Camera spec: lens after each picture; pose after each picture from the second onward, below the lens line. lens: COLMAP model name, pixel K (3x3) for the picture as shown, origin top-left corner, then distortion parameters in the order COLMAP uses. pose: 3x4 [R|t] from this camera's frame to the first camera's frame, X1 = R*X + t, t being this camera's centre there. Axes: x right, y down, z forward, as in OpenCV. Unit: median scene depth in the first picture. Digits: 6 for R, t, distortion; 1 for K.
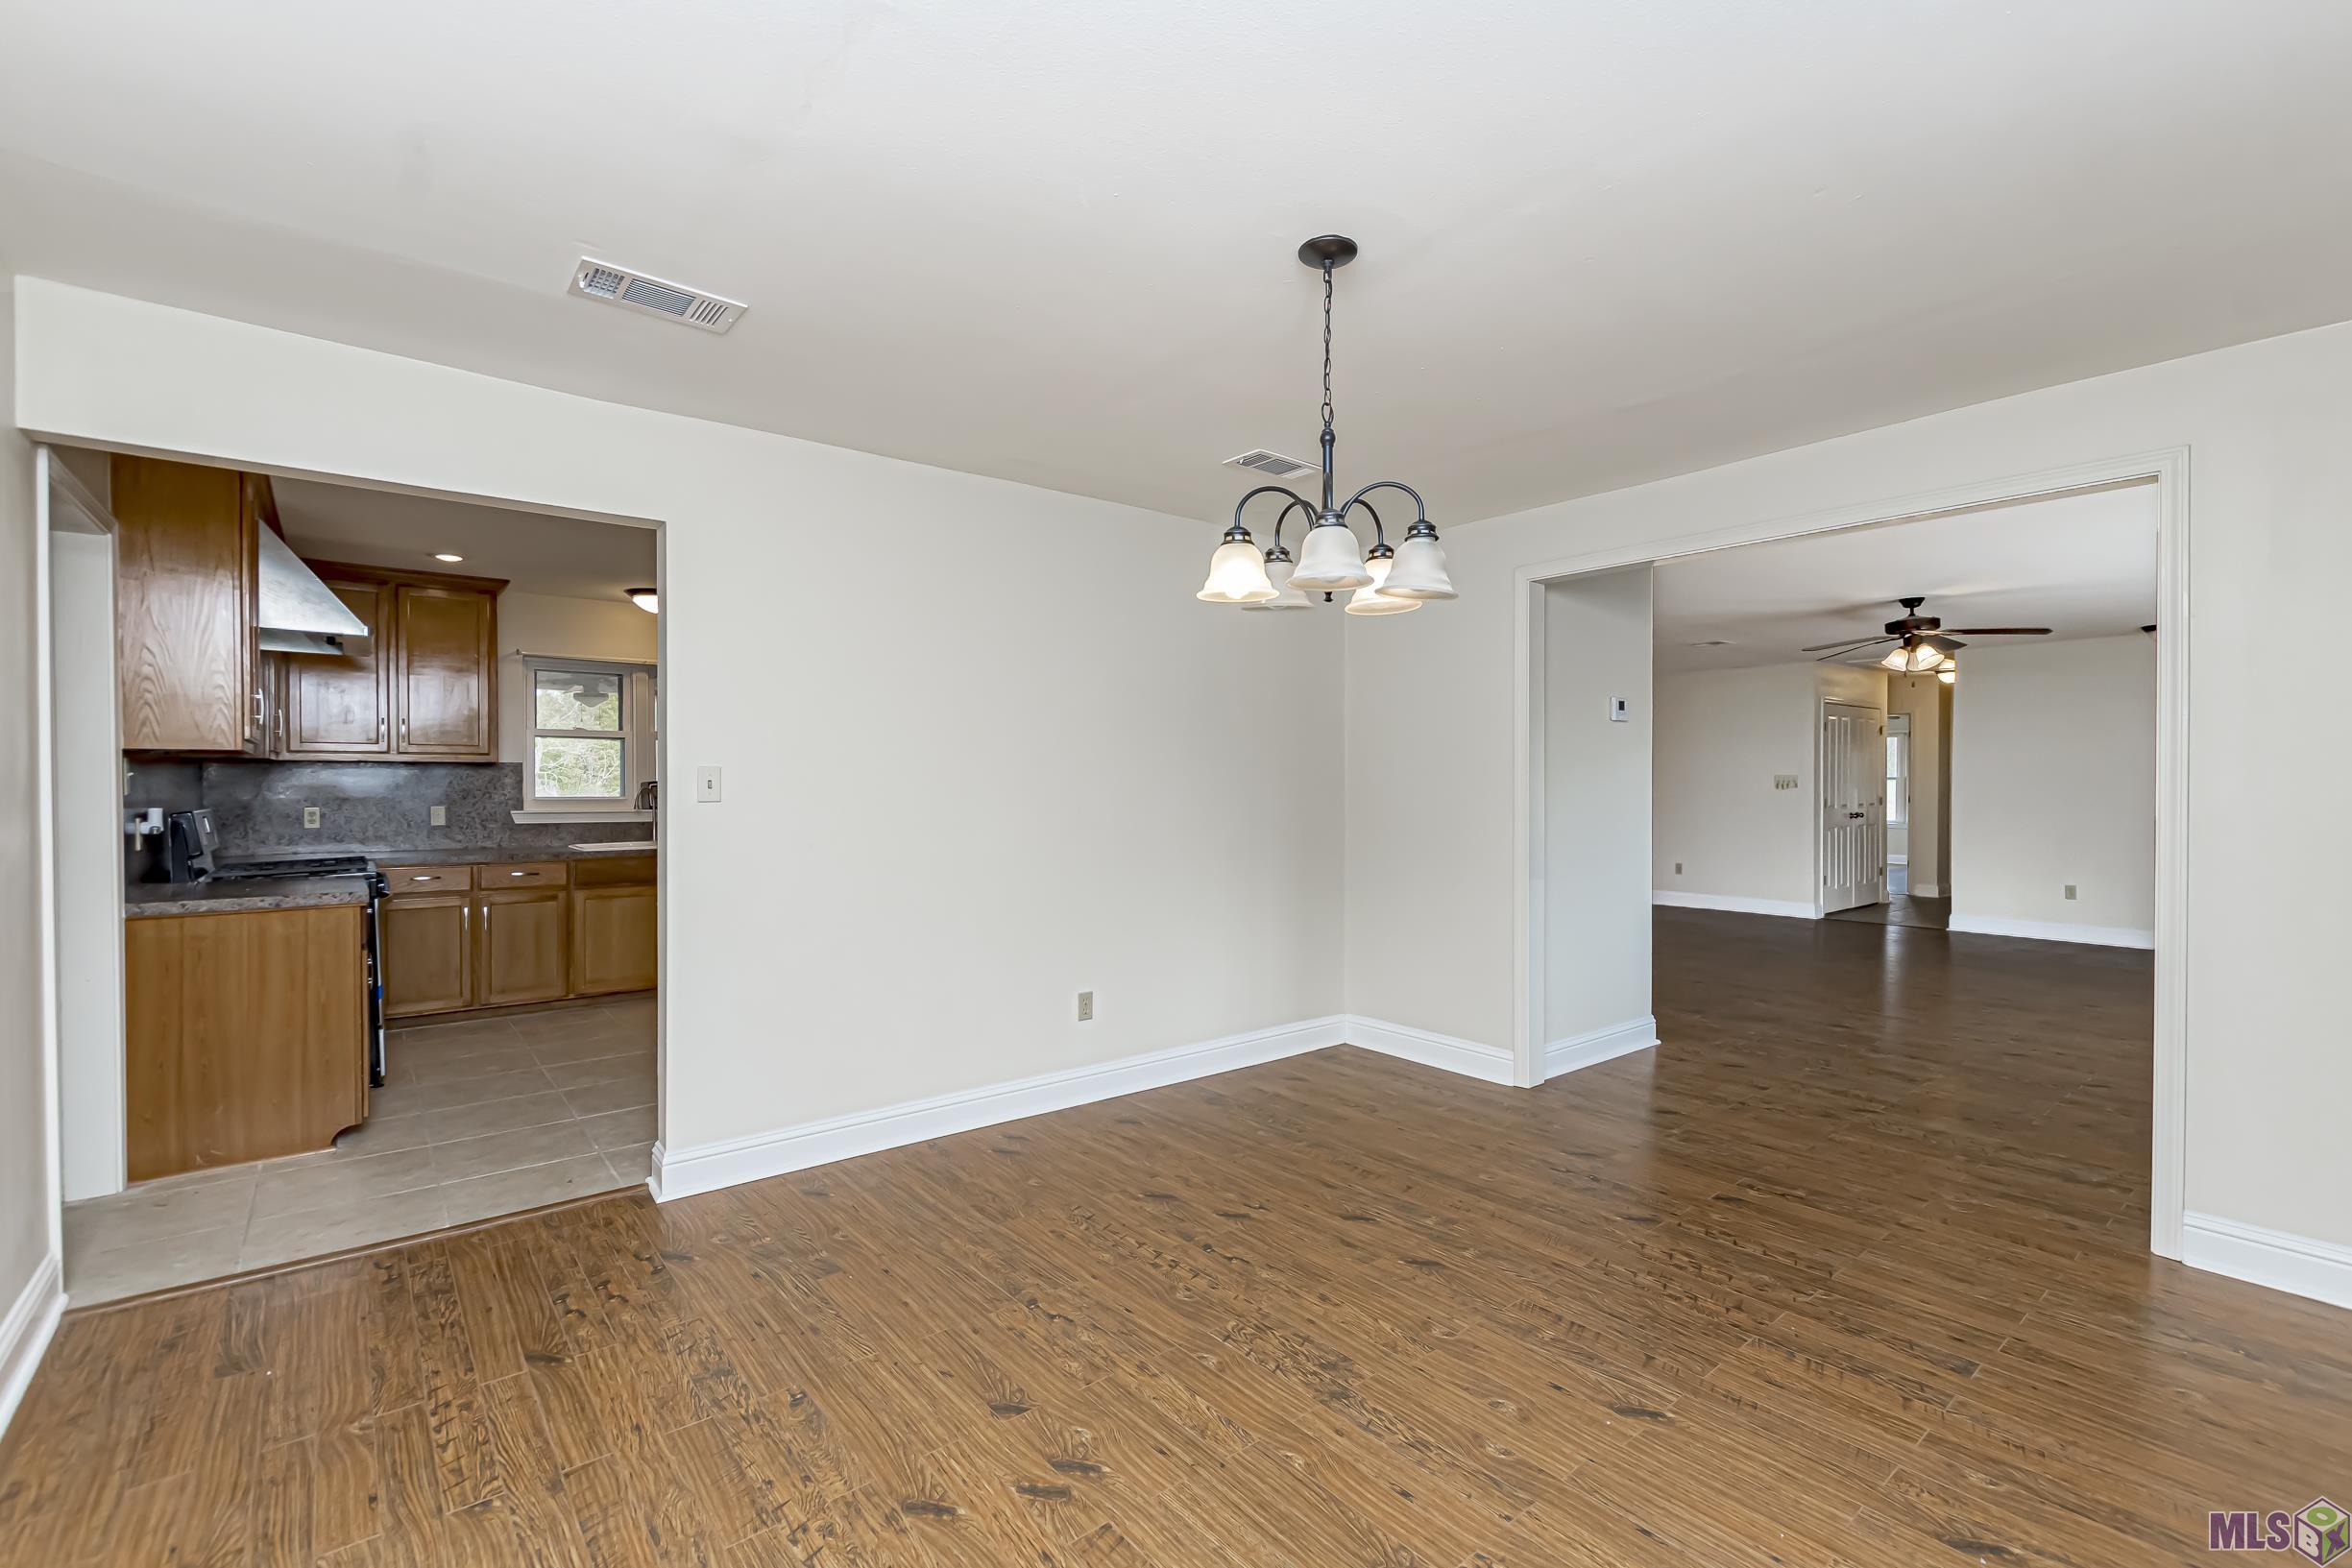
lens RADIAL K [[1021.8, 0, 1176.0], [0, 1021.8, 784.0], [0, 0, 1]] dist [0.000577, -0.000707]
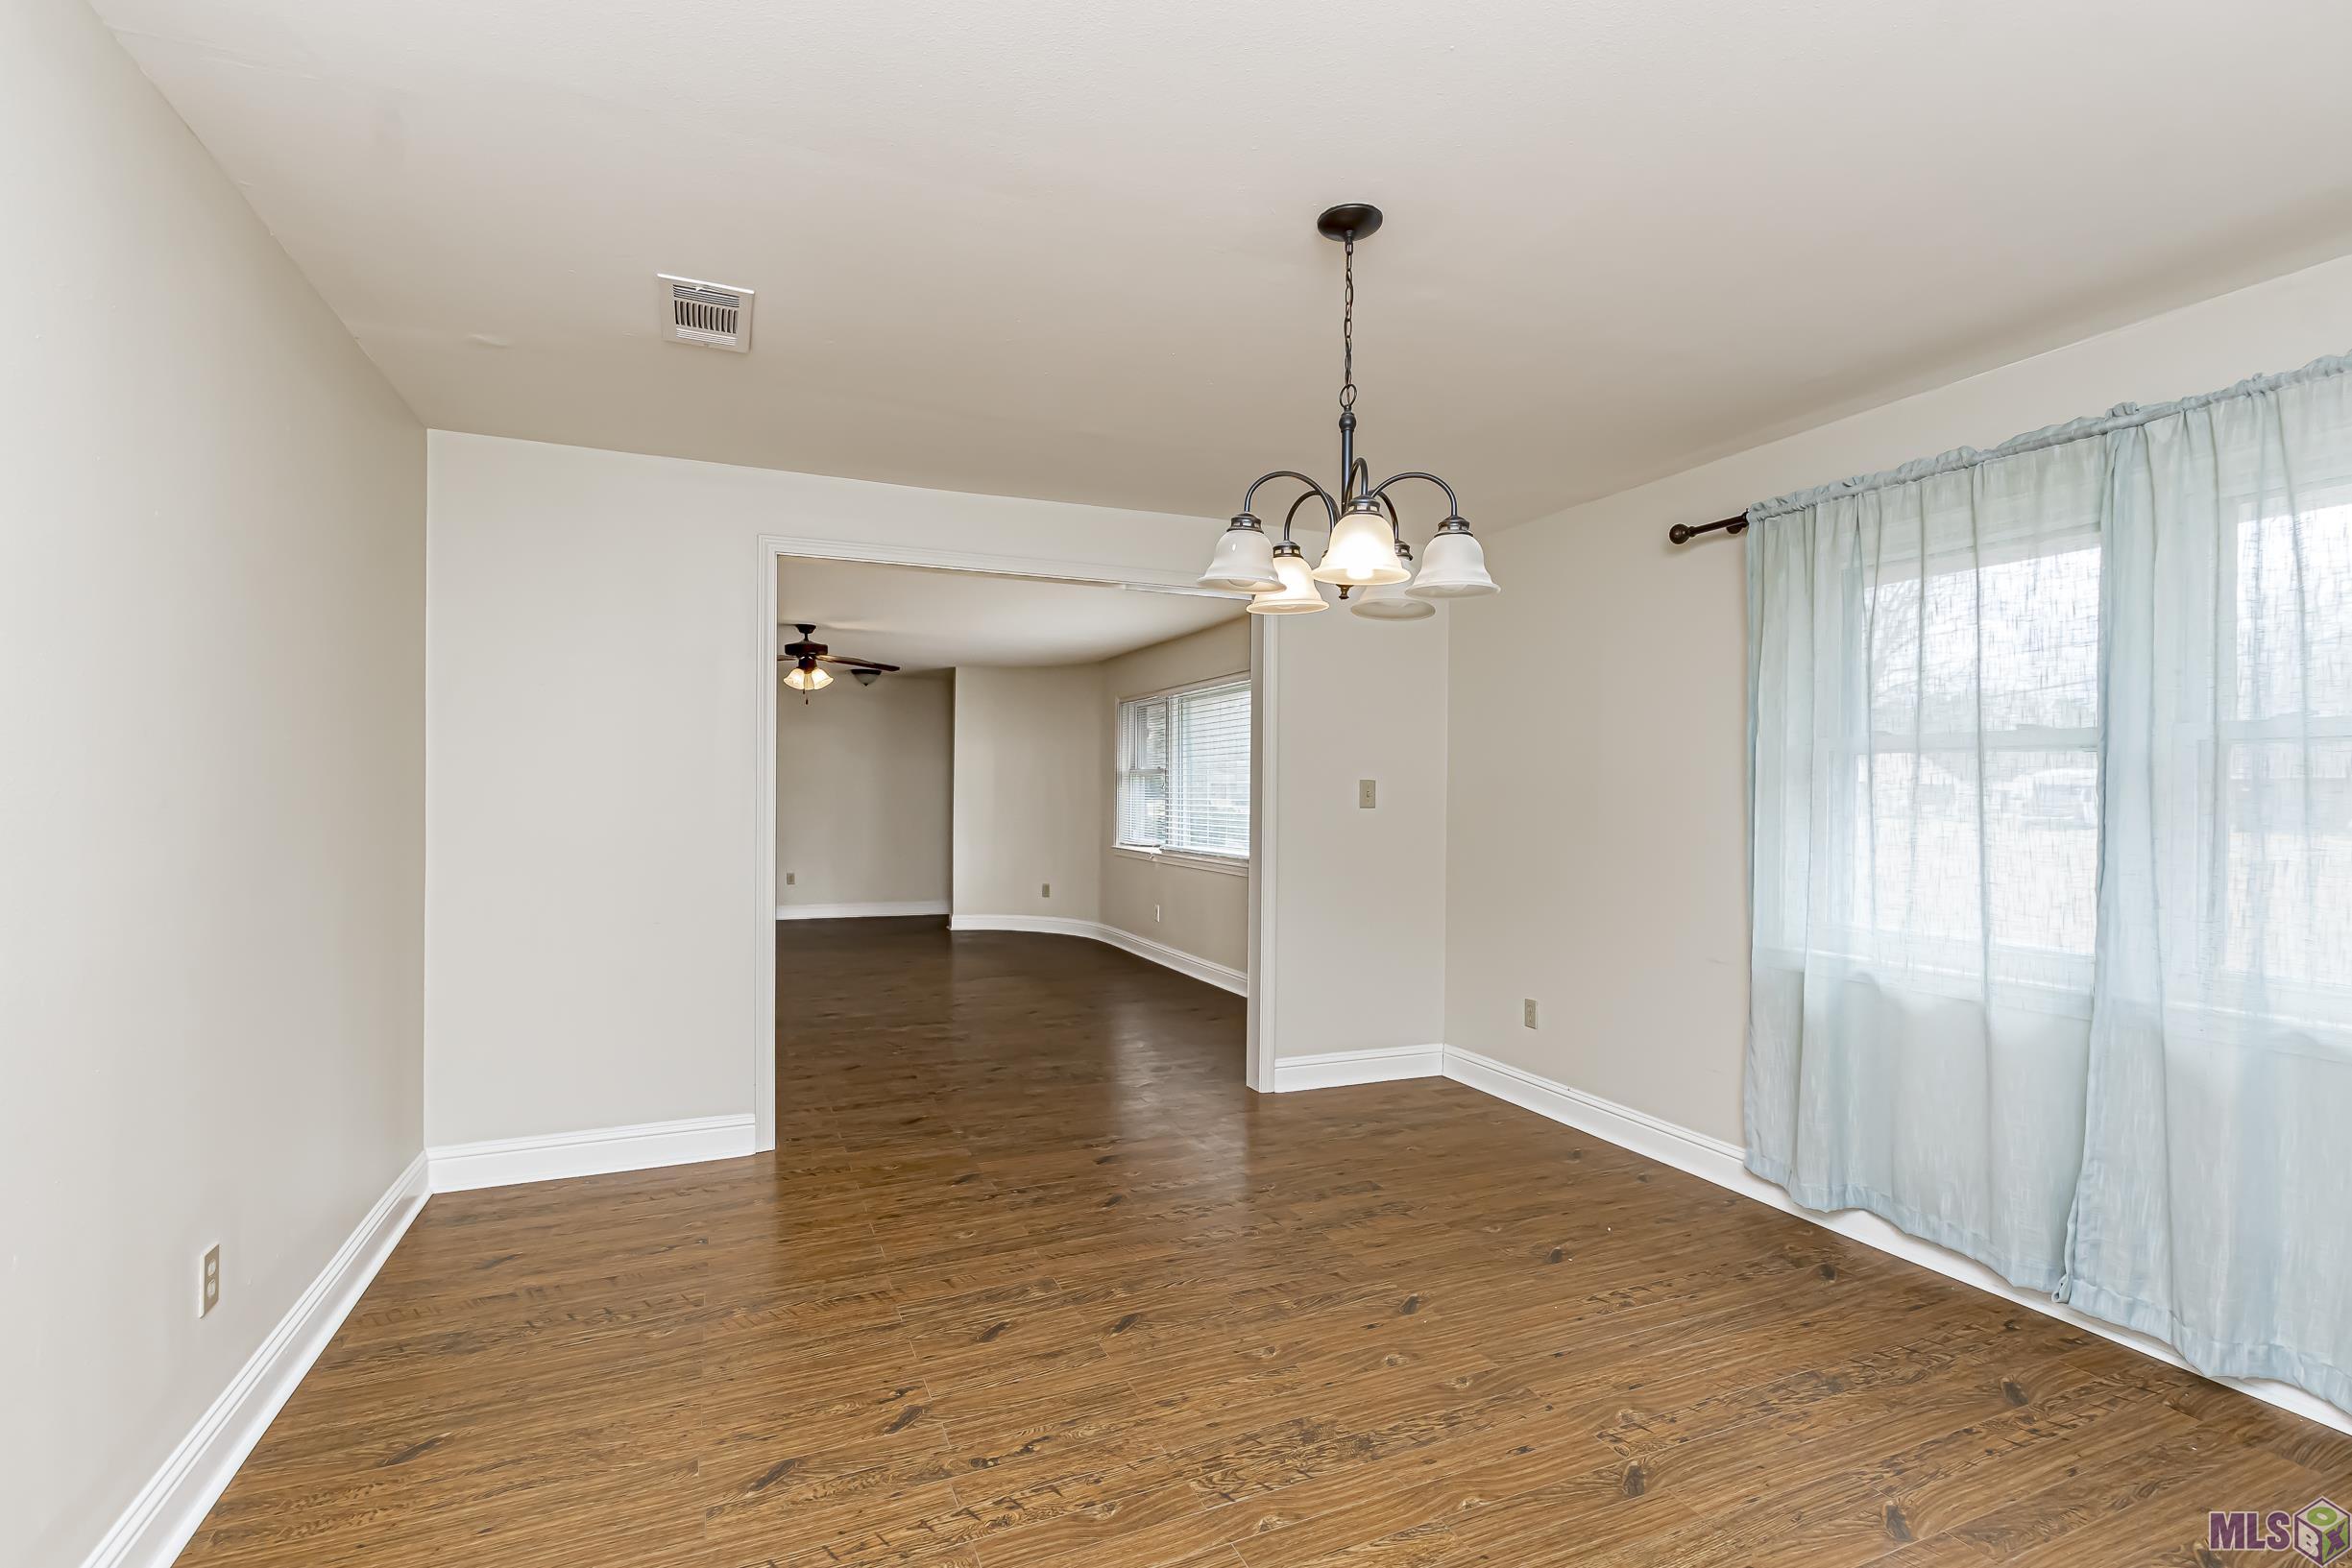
lens RADIAL K [[1043.6, 0, 1176.0], [0, 1043.6, 784.0], [0, 0, 1]] dist [0.001880, -0.000034]
pose [[0.283674, 0.006750, 0.958897, -0.632729], [-0.002034, 0.999977, -0.006438, -0.001673], [-0.958919, -0.000124, 0.283681, 0.694550]]
